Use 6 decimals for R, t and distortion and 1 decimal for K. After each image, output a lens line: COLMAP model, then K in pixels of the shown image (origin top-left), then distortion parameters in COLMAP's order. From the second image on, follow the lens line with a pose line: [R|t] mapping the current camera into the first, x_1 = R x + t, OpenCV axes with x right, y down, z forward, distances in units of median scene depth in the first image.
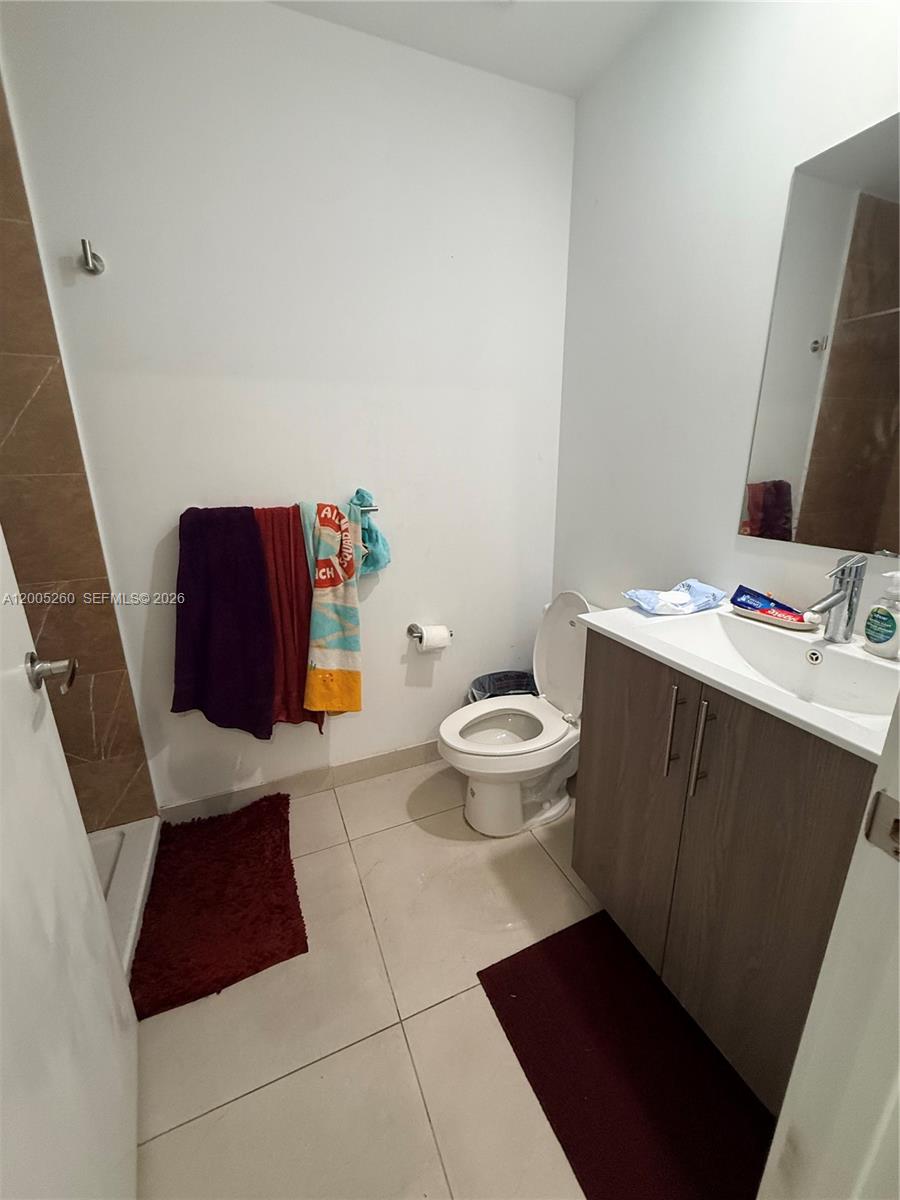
lens RADIAL K [[478.7, 0, 449.8], [0, 478.7, 596.8], [0, 0, 1]] dist [0.000205, 0.000330]
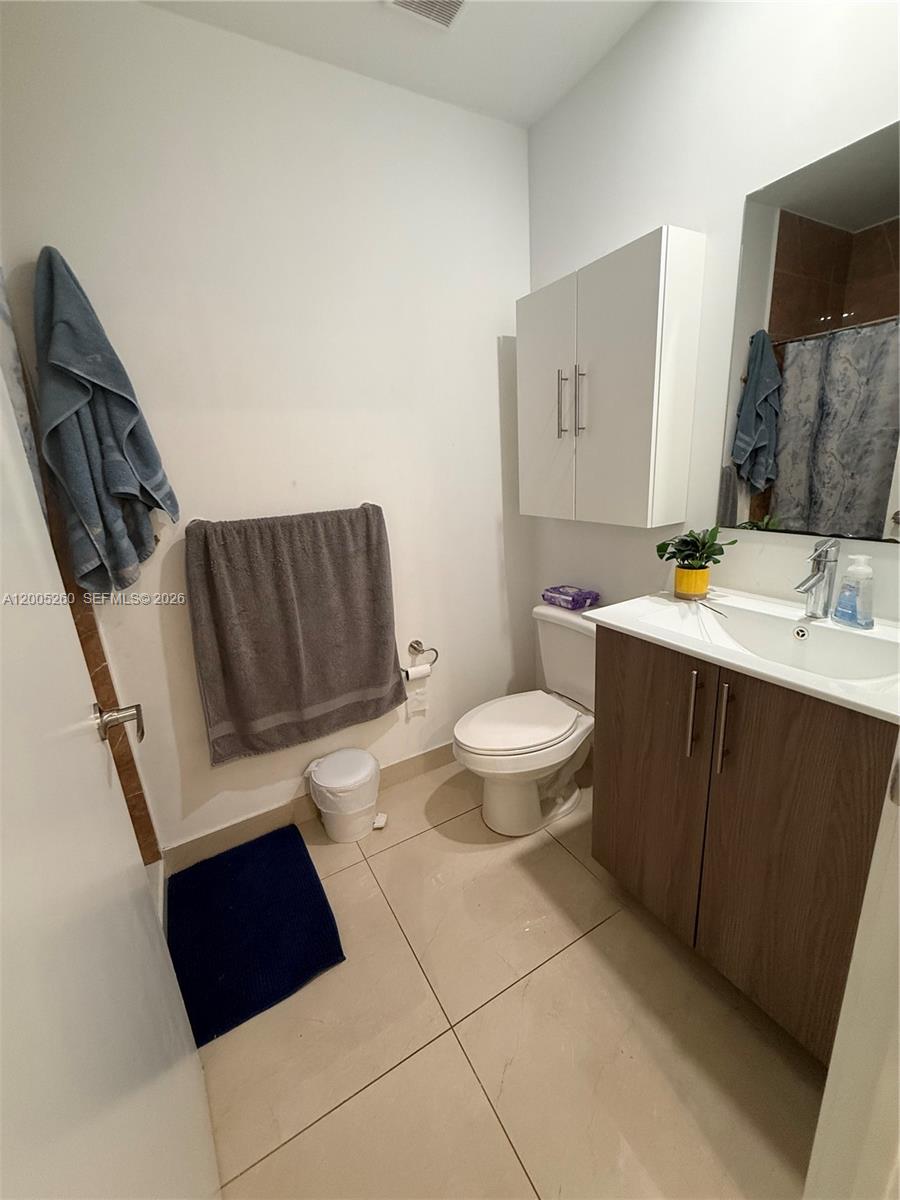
lens RADIAL K [[478.7, 0, 449.8], [0, 478.7, 596.8], [0, 0, 1]] dist [0.000205, 0.000330]
pose [[0.992209, -0.084236, 0.091792, -0.132655], [0.085240, 0.996335, -0.007060, -0.018871], [-0.090861, 0.014830, 0.995753, -0.028533]]
